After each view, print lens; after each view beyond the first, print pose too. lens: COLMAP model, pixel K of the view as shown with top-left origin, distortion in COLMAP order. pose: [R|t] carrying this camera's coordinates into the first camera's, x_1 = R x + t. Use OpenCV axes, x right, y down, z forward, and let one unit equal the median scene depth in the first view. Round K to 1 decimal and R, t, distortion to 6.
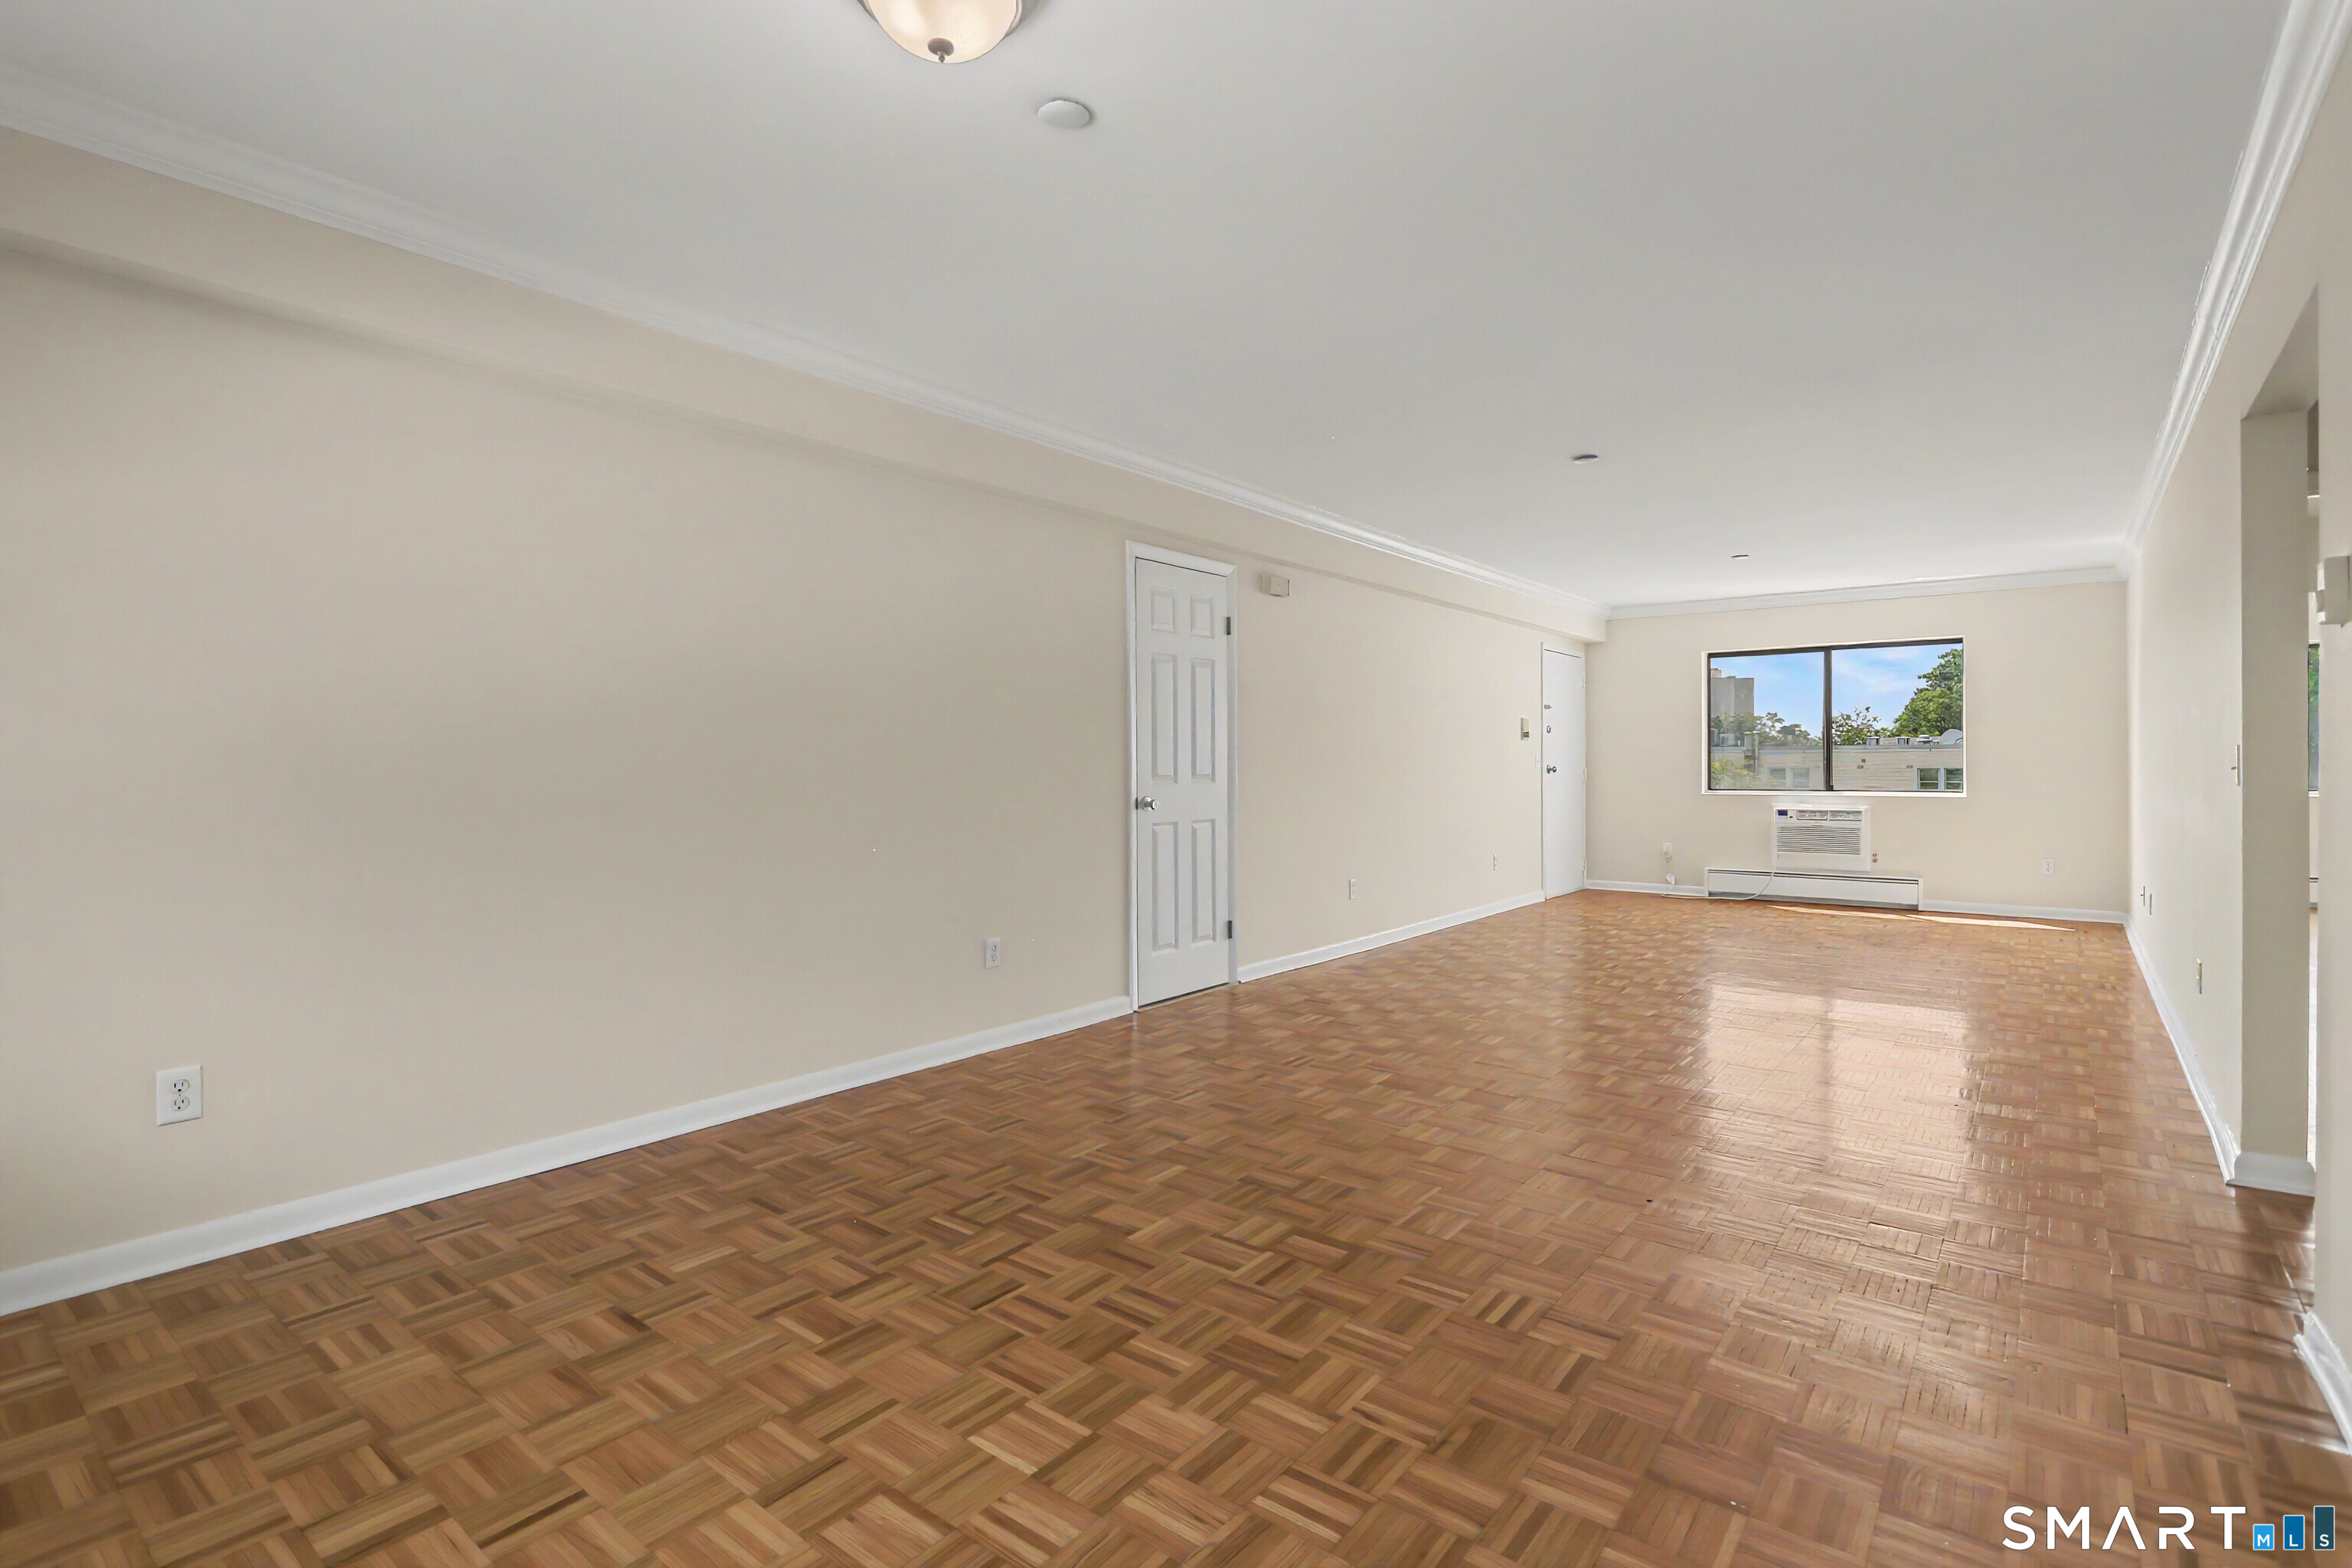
lens RADIAL K [[1127.9, 0, 1185.4], [0, 1127.9, 756.9], [0, 0, 1]] dist [-0.019408, 0.008682]
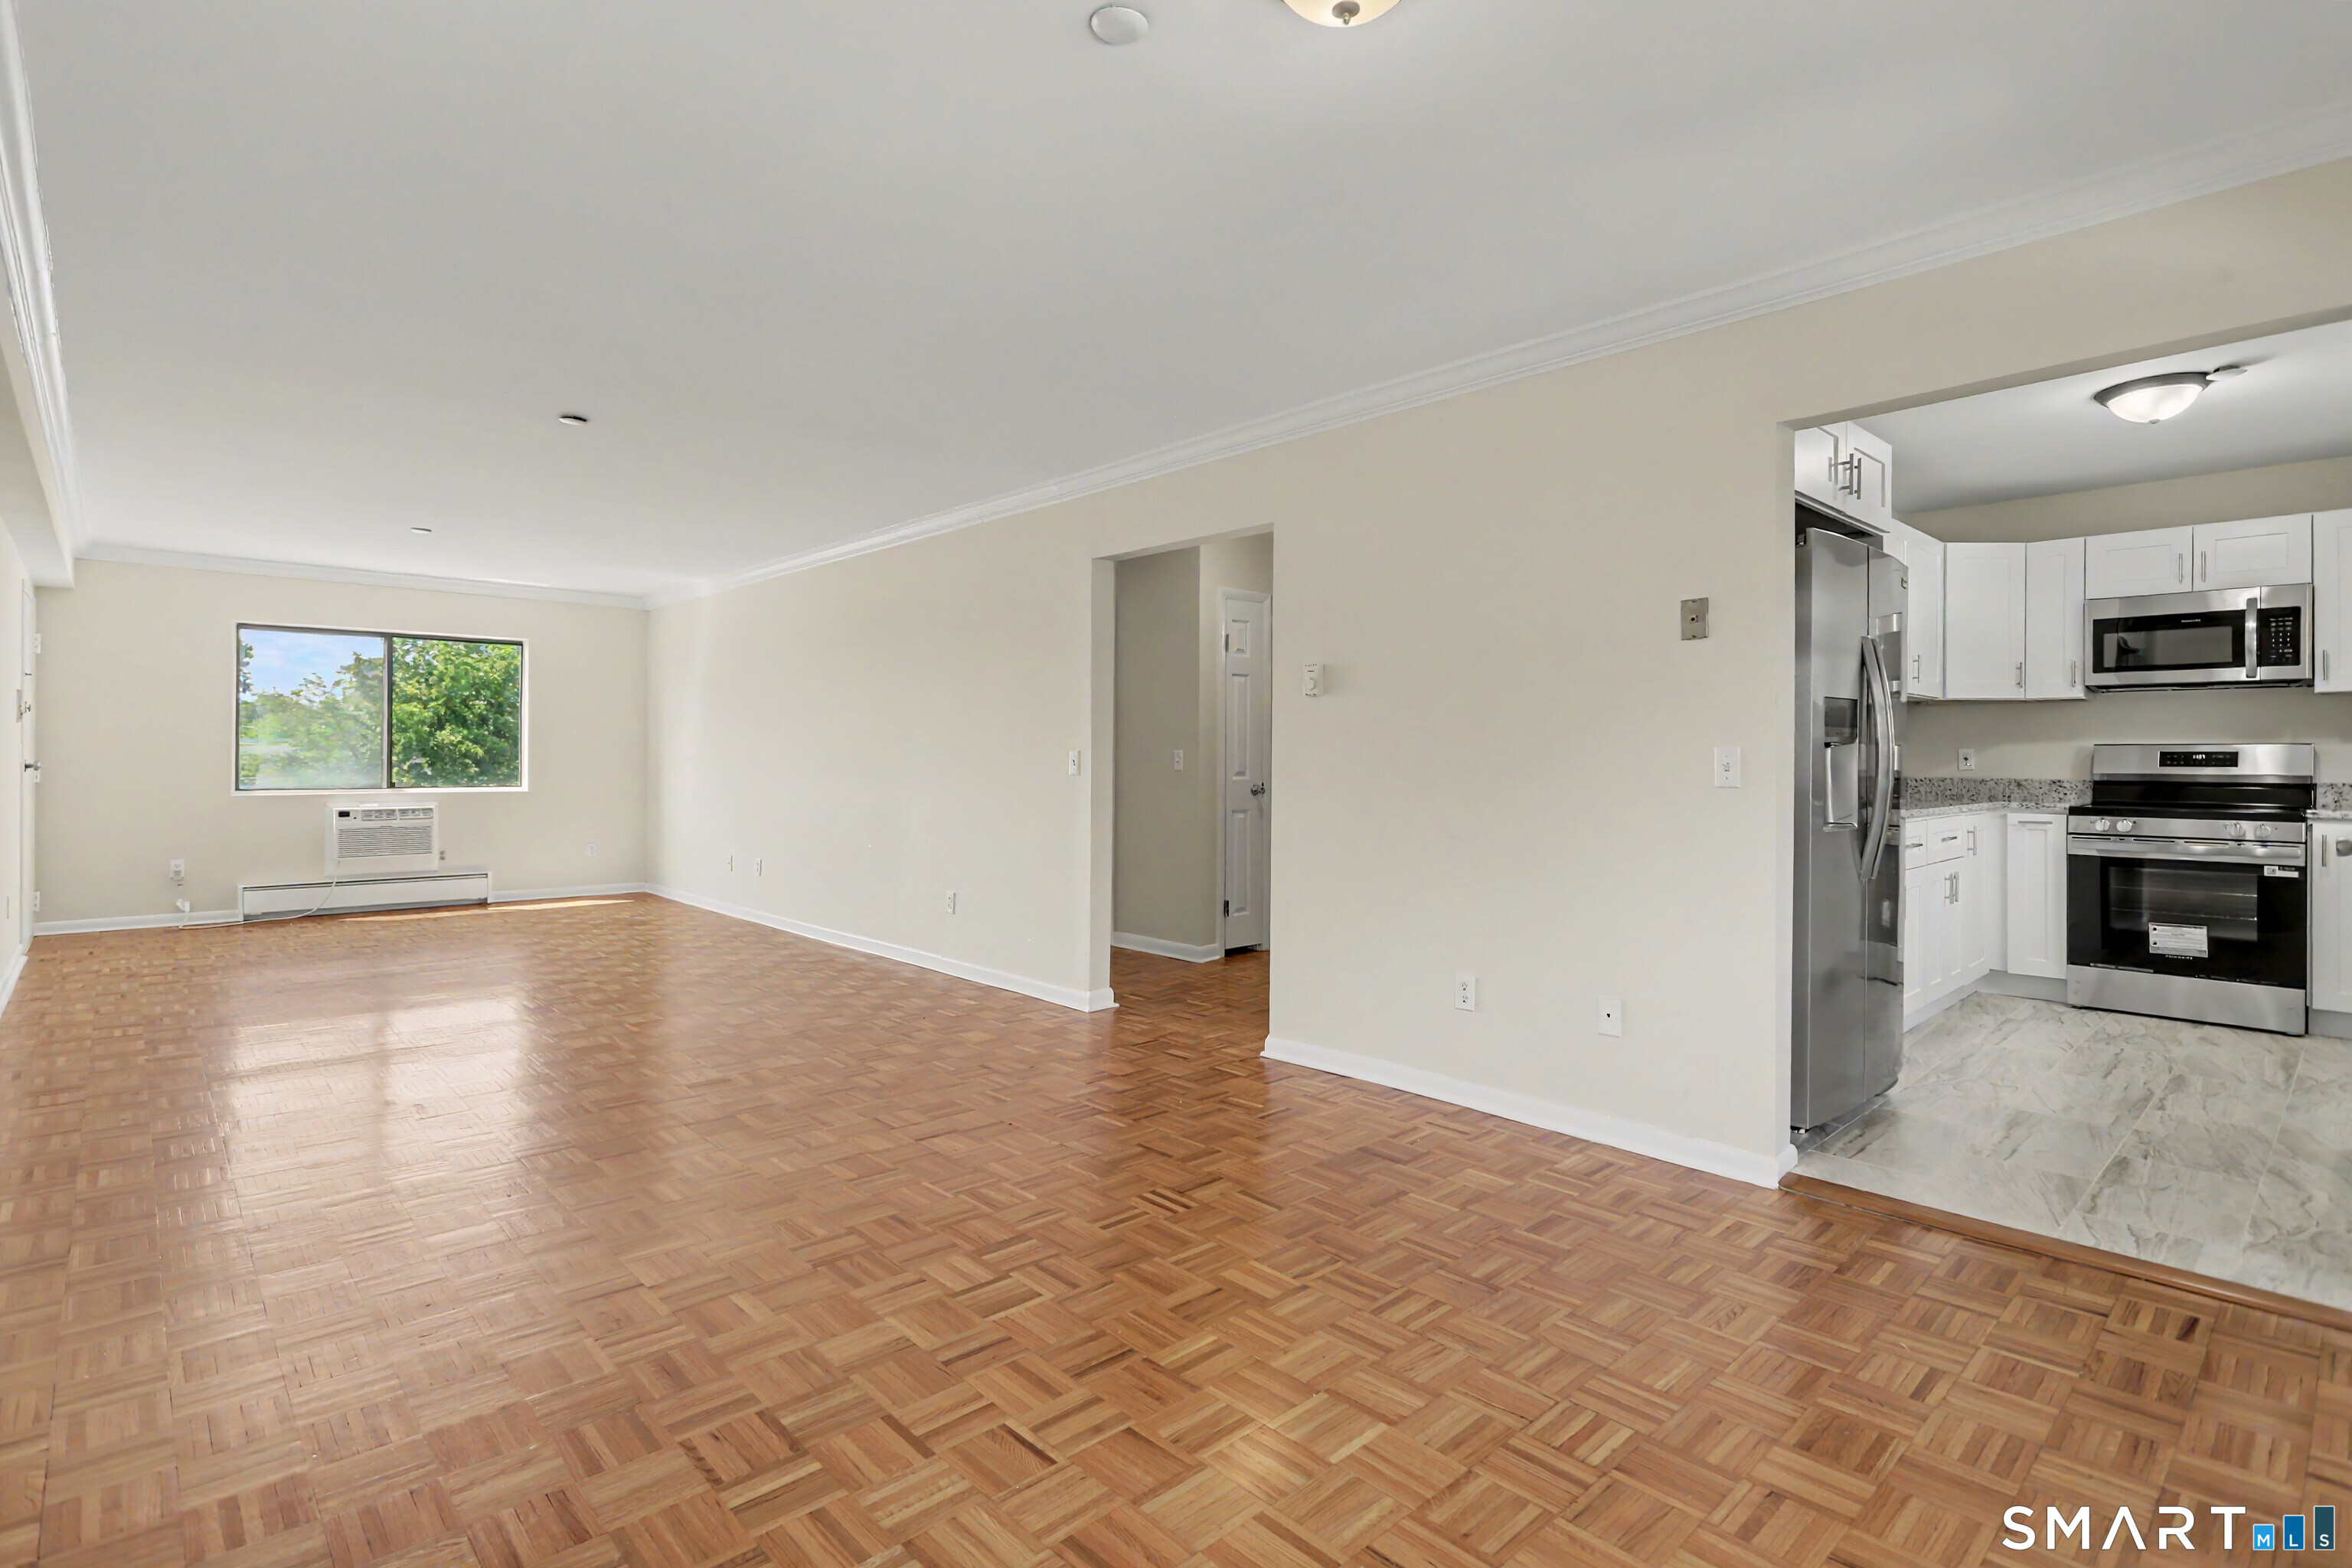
lens RADIAL K [[1127.9, 0, 1185.4], [0, 1127.9, 756.9], [0, 0, 1]] dist [-0.019408, 0.008682]
pose [[0.150761, 0.005081, 0.988557, -0.708344], [-0.009793, 0.999945, -0.003646, 0.003345], [-0.988522, -0.009132, 0.150802, 0.596666]]
